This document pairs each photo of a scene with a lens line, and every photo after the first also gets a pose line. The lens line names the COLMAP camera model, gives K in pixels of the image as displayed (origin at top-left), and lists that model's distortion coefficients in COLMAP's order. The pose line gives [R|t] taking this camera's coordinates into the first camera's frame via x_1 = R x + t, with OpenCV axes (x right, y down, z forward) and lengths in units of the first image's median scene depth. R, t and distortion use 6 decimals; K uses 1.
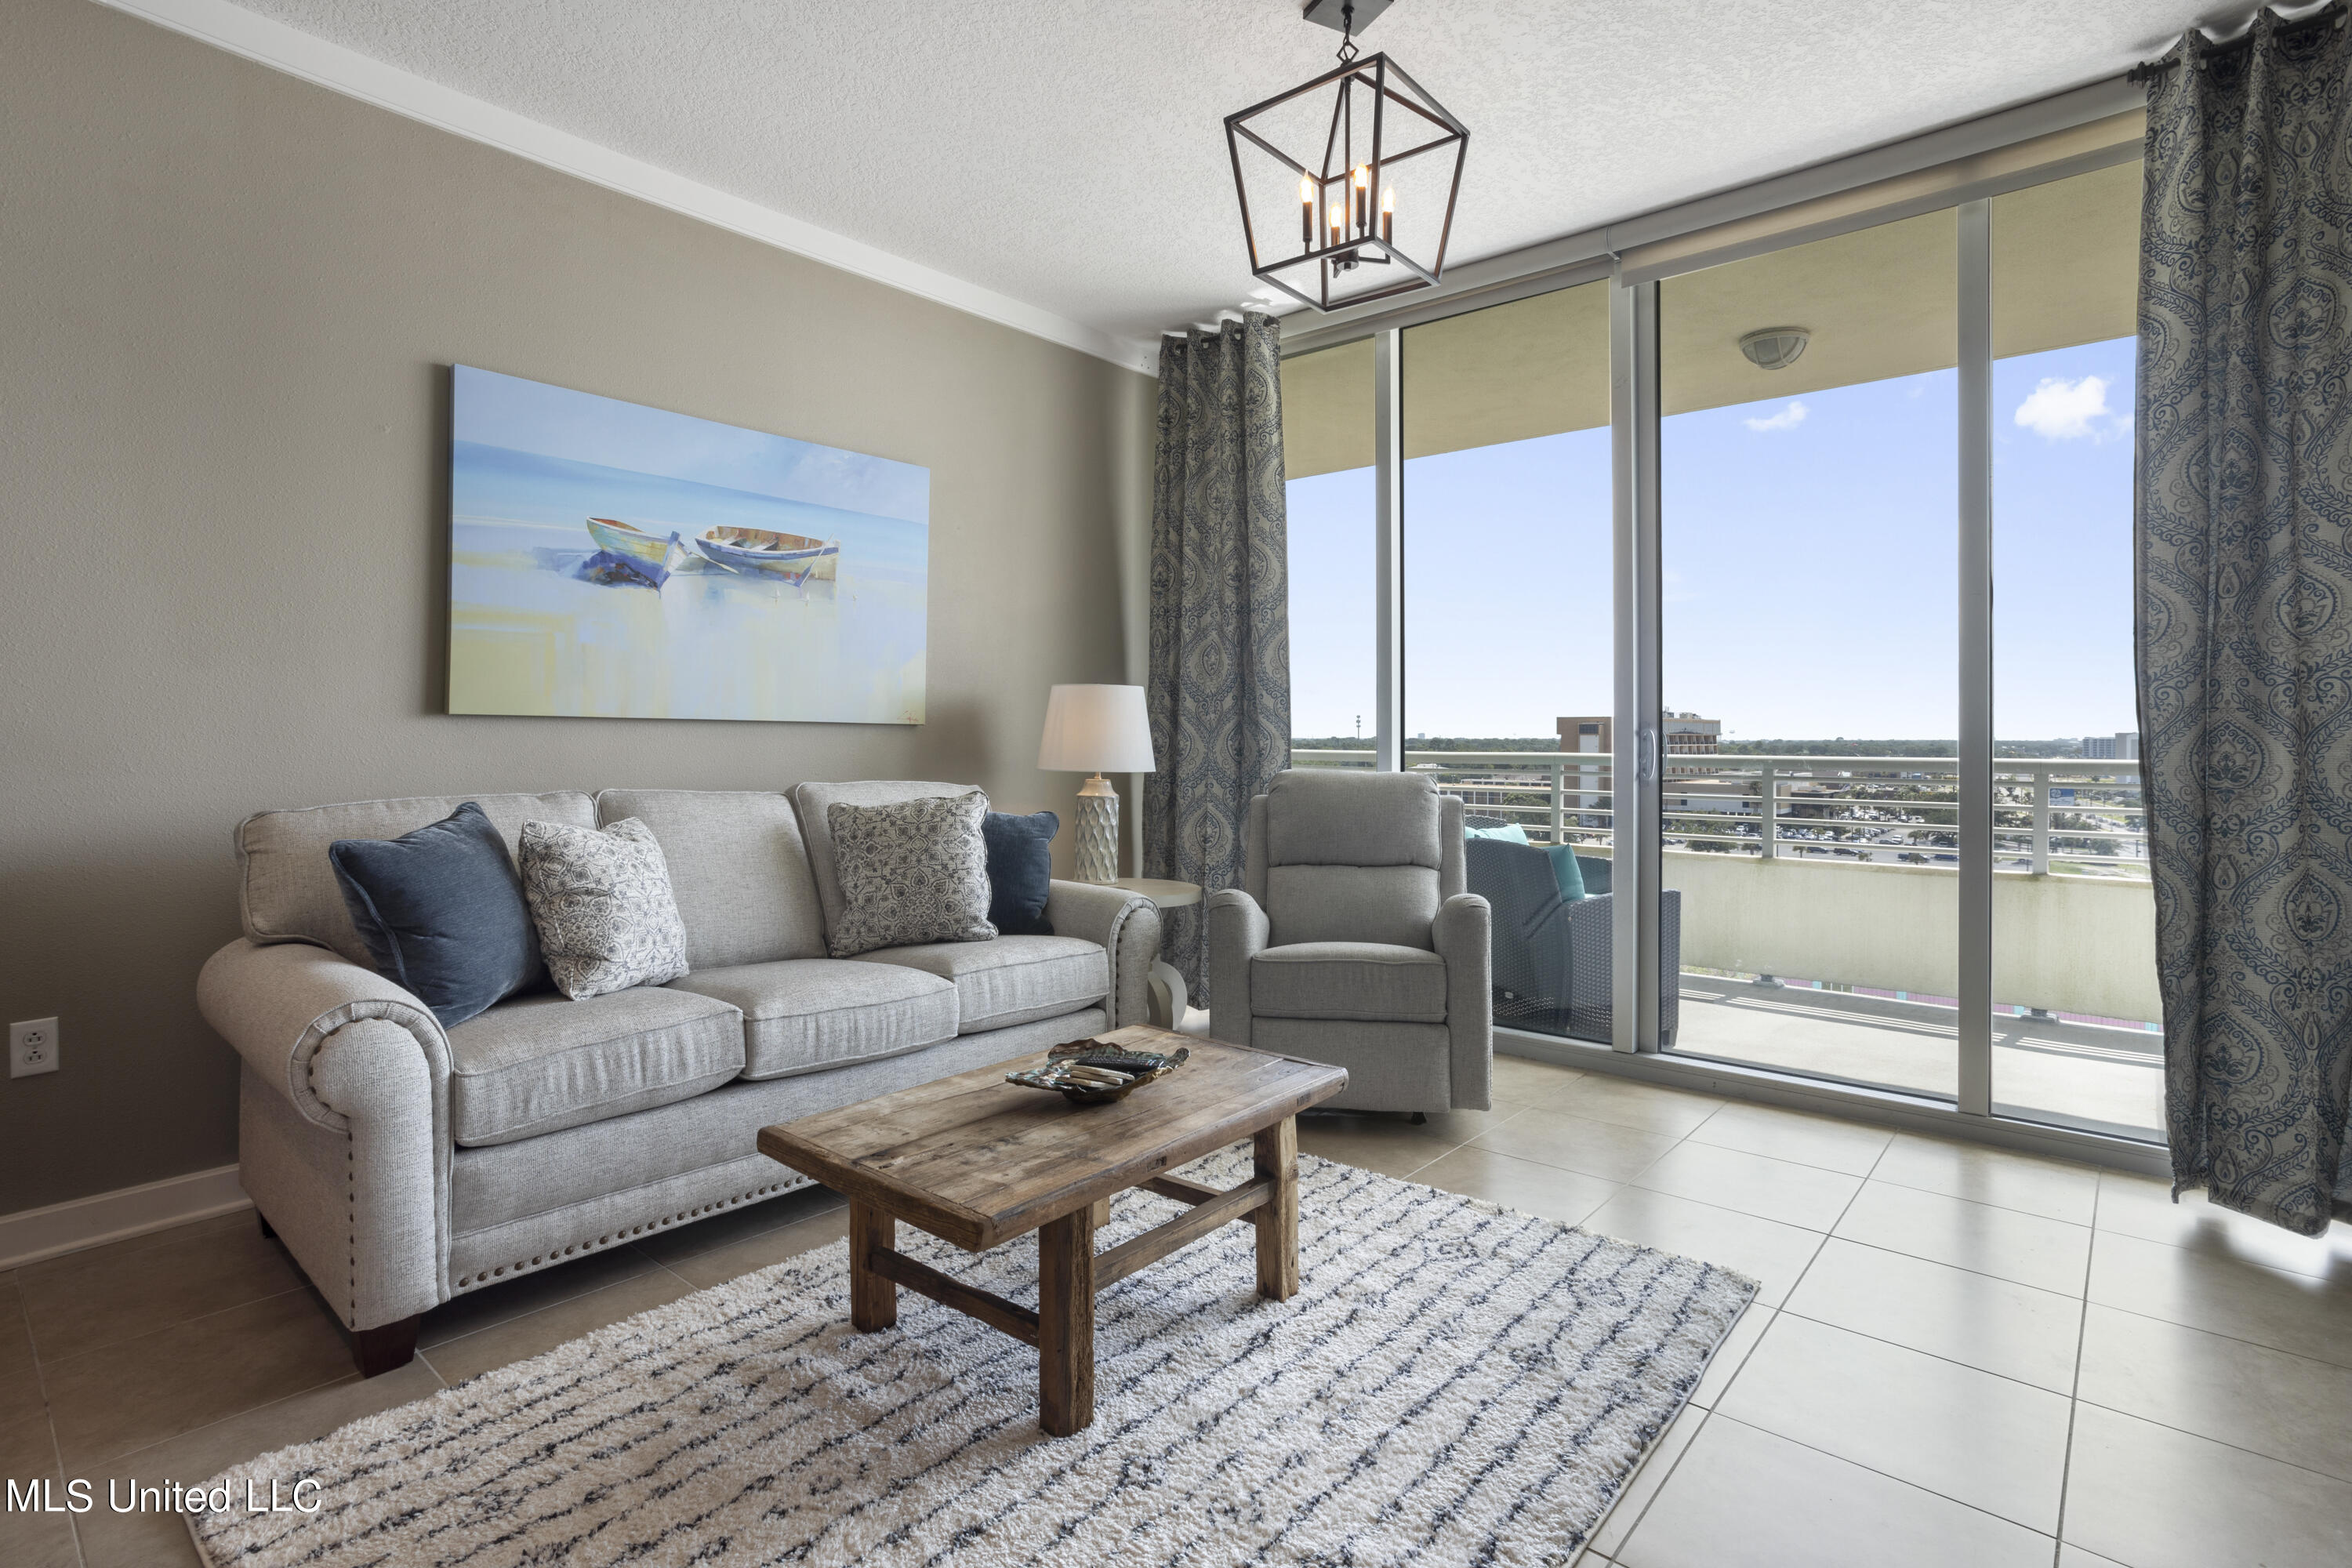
lens RADIAL K [[1138.5, 0, 1167.7], [0, 1138.5, 740.6], [0, 0, 1]] dist [-0.043047, 0.023227]
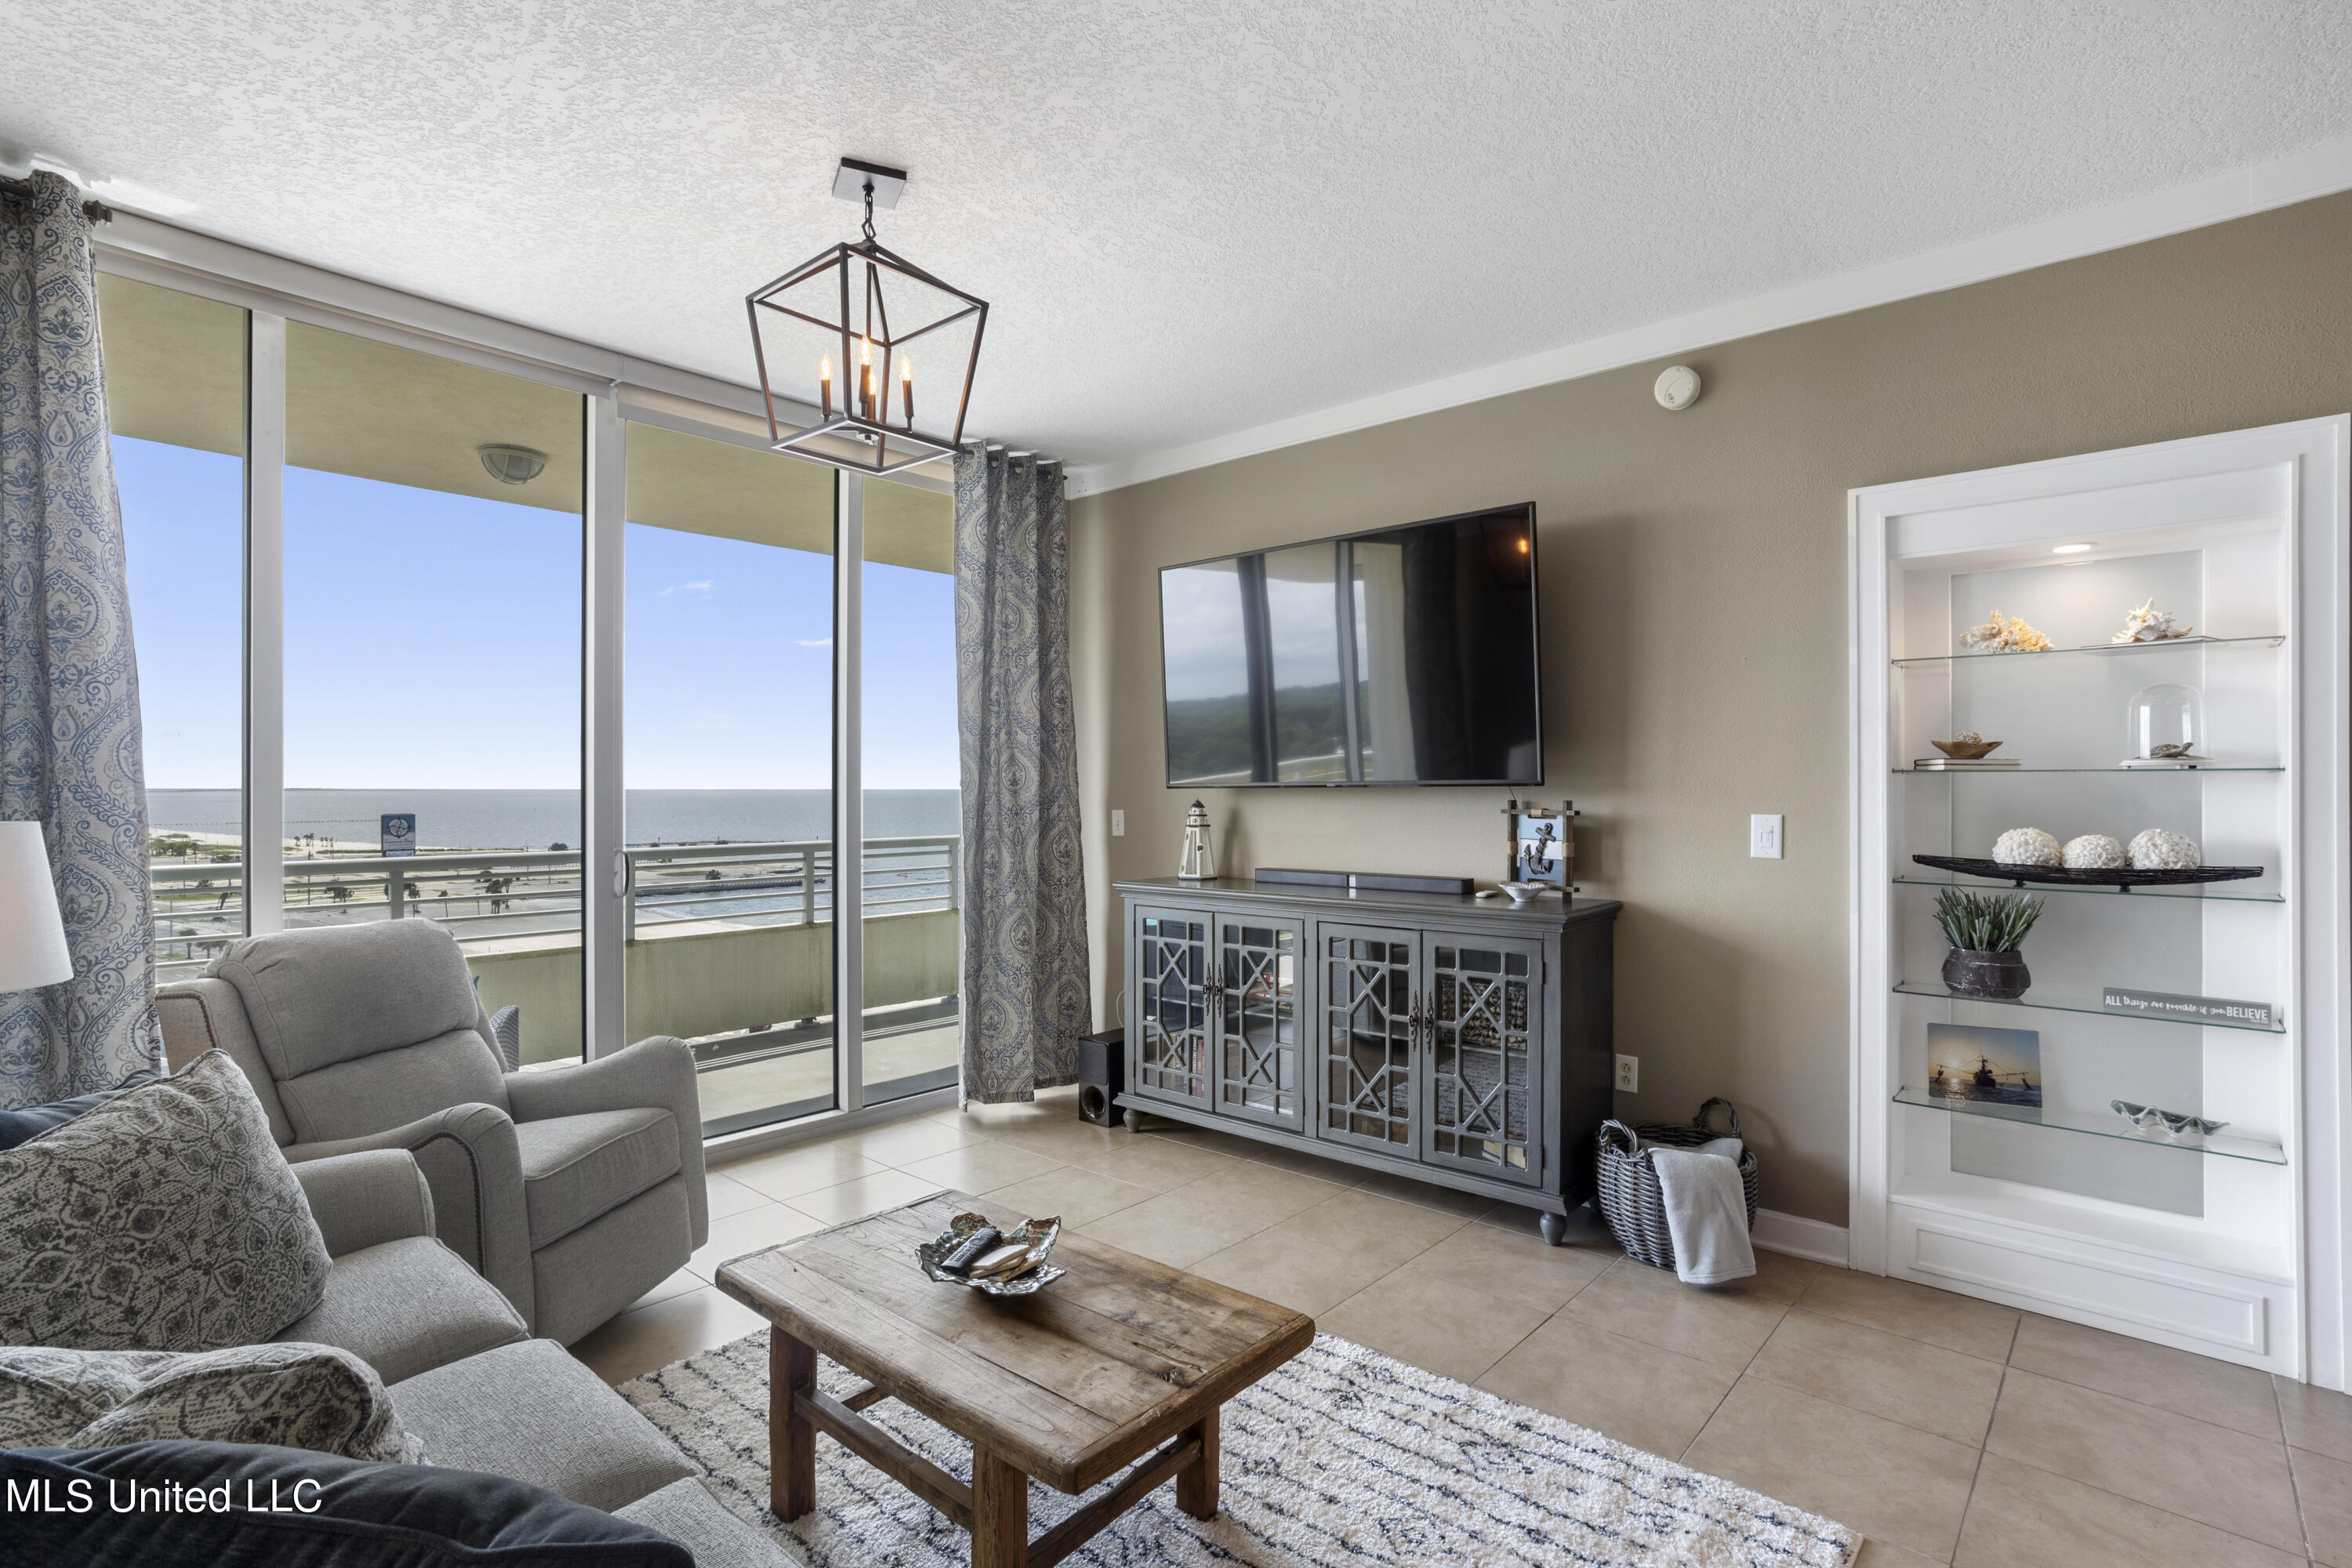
lens RADIAL K [[1138.5, 0, 1176.7], [0, 1138.5, 782.6], [0, 0, 1]] dist [-0.043047, 0.023227]
pose [[0.008575, 0.001426, 0.999962, -0.723661], [0.003021, 0.999994, -0.001452, -0.082735], [-0.999959, 0.003034, 0.008571, 0.581653]]
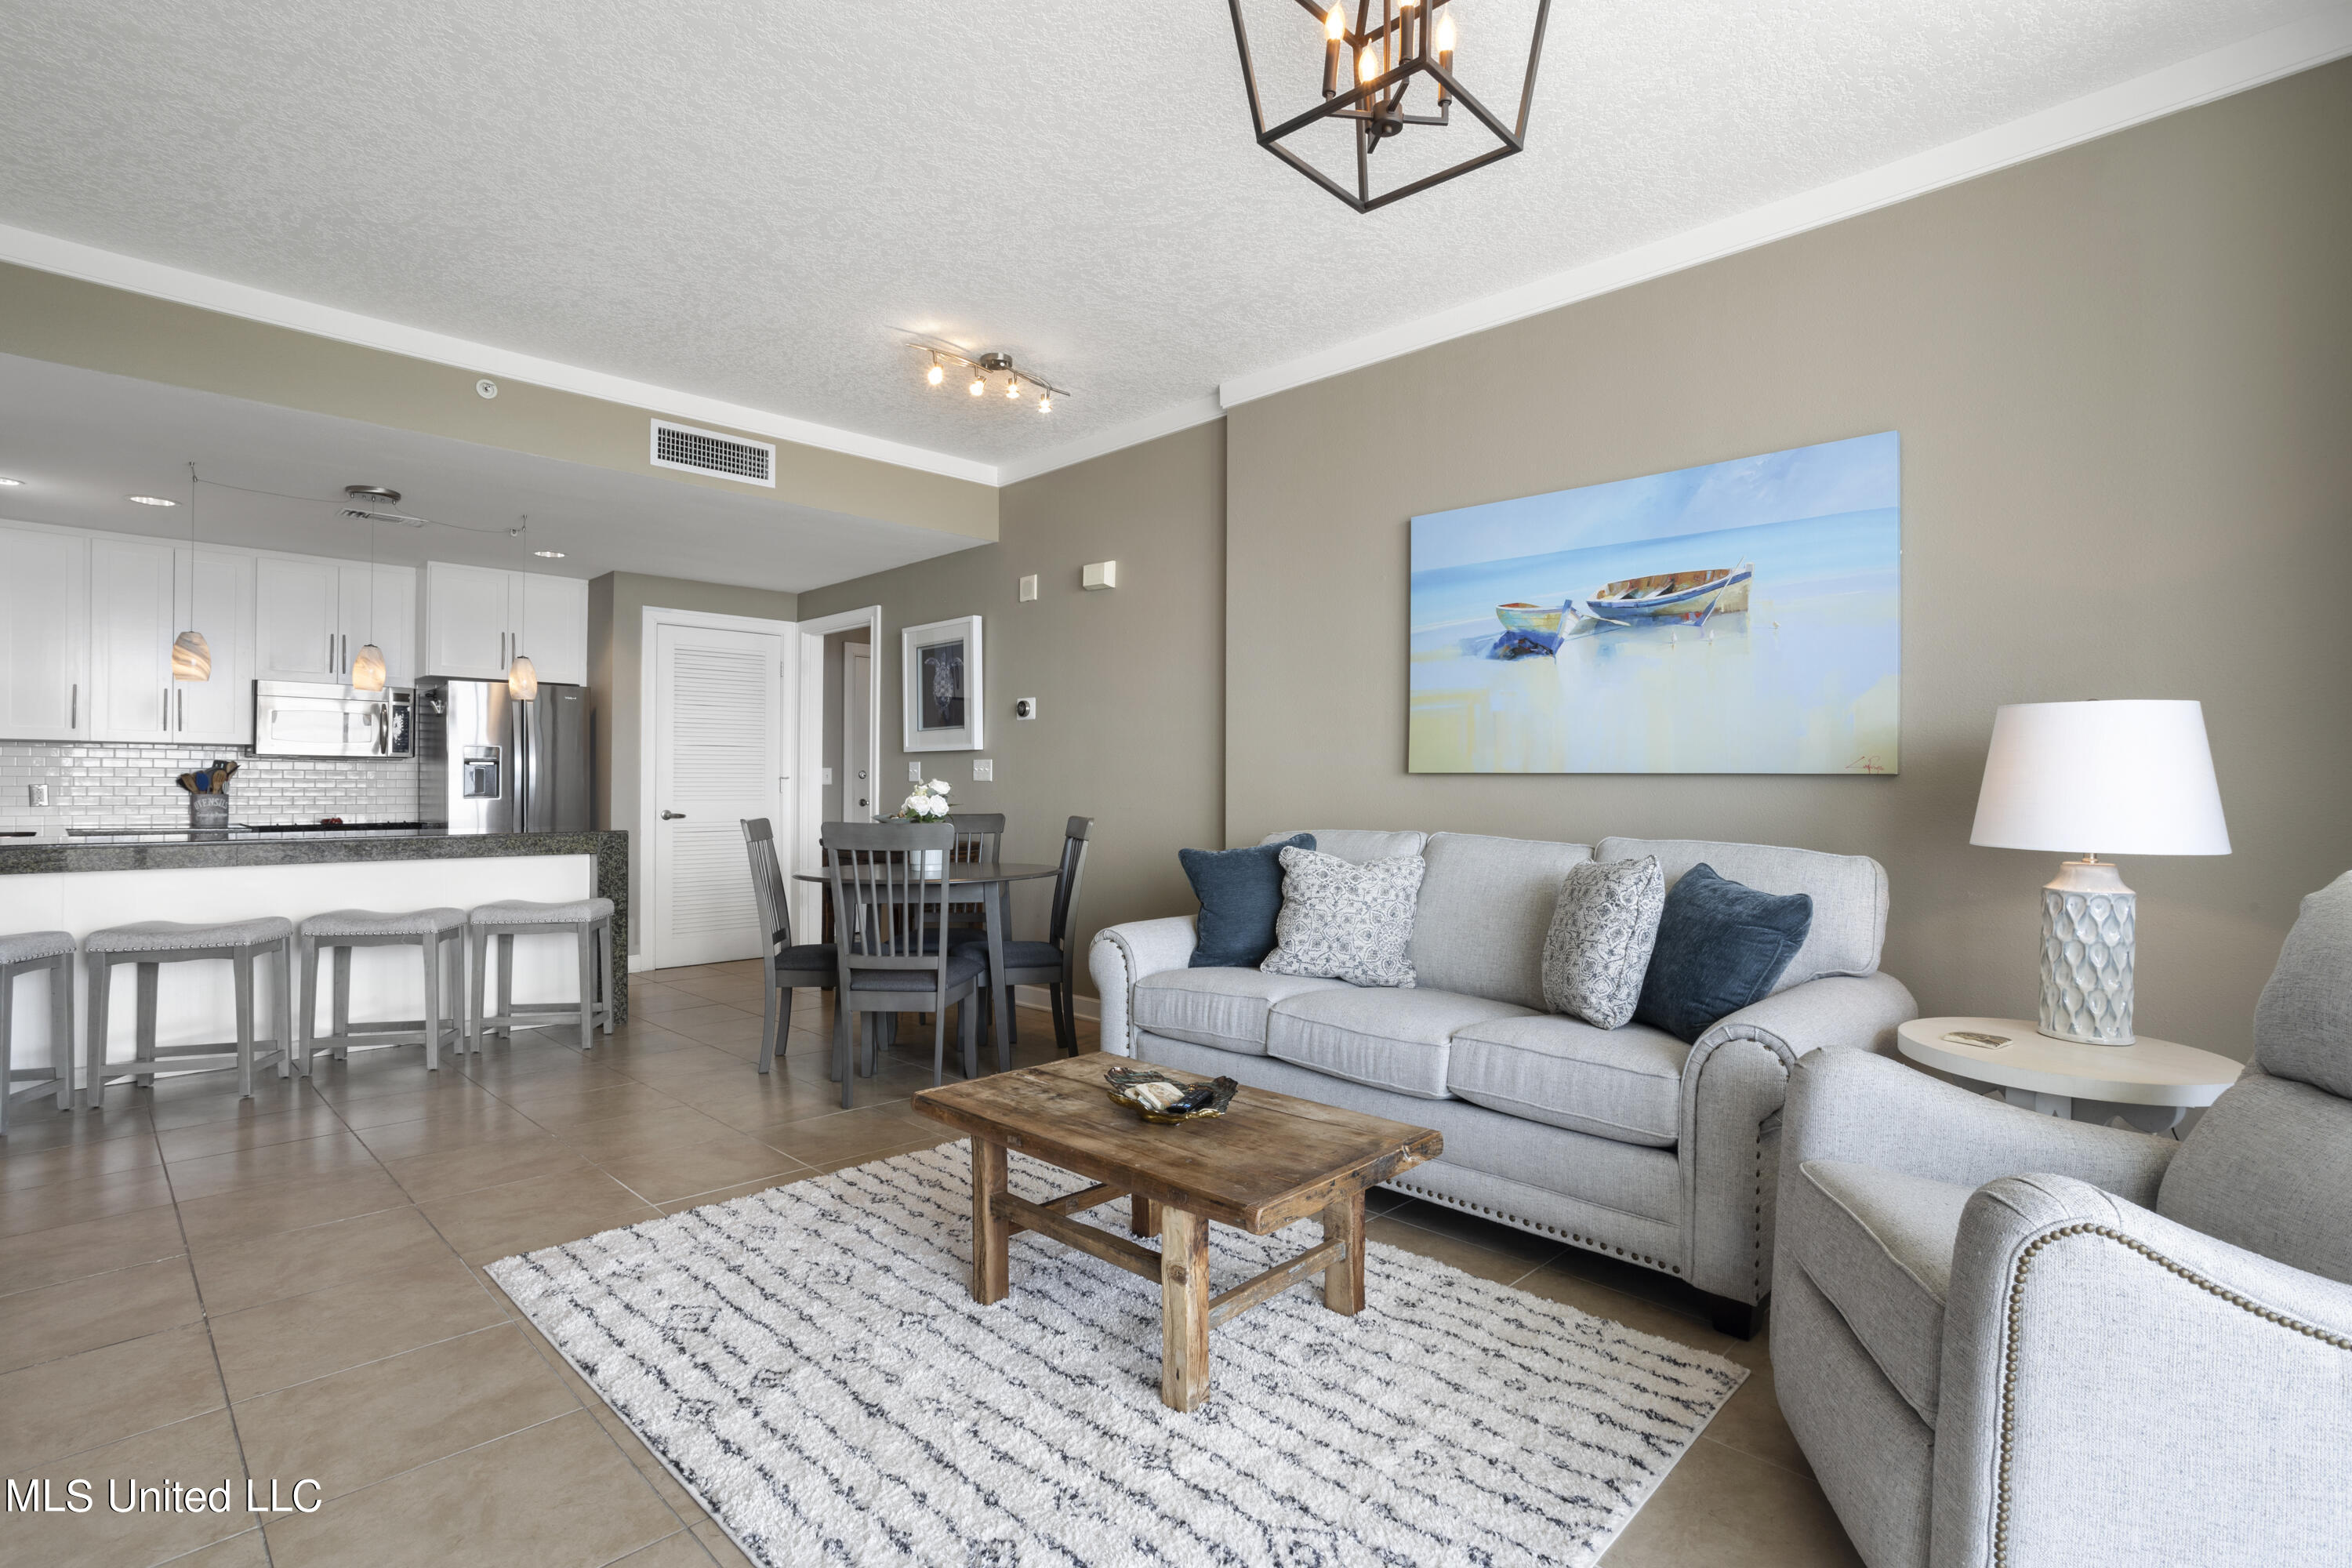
lens RADIAL K [[1138.5, 0, 1167.0], [0, 1138.5, 773.3], [0, 0, 1]] dist [-0.043047, 0.023227]
pose [[-0.069543, -0.014531, -0.997473, 0.720306], [-0.006222, 0.999881, -0.014132, -0.001785], [0.997560, 0.005224, -0.069625, 0.750090]]
